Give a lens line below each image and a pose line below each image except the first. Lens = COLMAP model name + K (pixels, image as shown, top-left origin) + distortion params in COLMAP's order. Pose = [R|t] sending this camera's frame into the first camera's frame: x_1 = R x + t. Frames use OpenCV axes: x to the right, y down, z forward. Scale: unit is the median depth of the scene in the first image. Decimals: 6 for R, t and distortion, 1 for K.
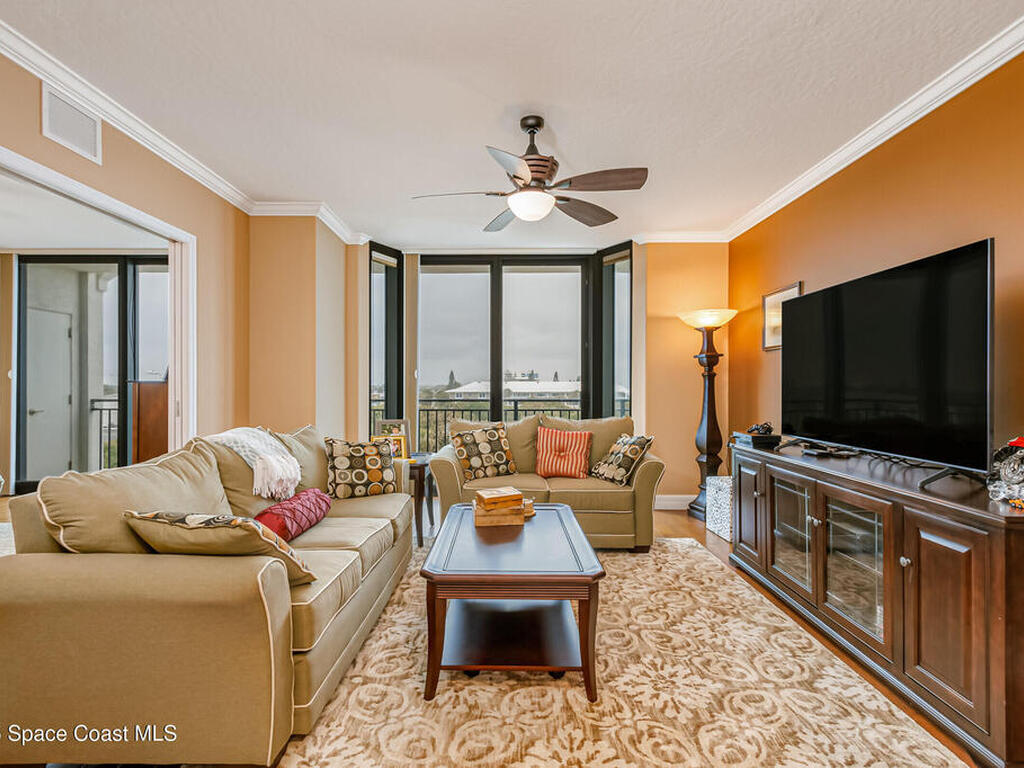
lens RADIAL K [[536.4, 0, 508.4], [0, 536.4, 388.0], [0, 0, 1]] dist [-0.001494, 0.000561]
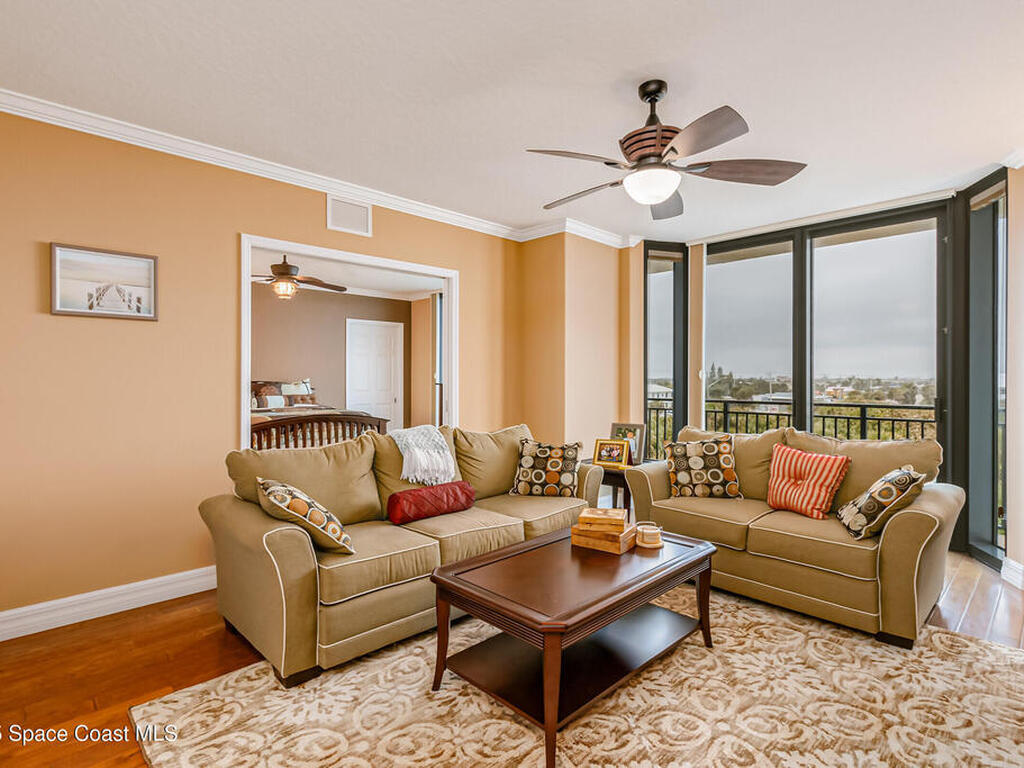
lens RADIAL K [[536.4, 0, 509.0], [0, 536.4, 376.6], [0, 0, 1]] dist [-0.001494, 0.000561]
pose [[0.701894, -0.002830, -0.712276, 0.366469], [-0.003055, 0.999971, -0.006984, -0.021185], [0.712275, 0.007078, 0.701865, 0.174279]]
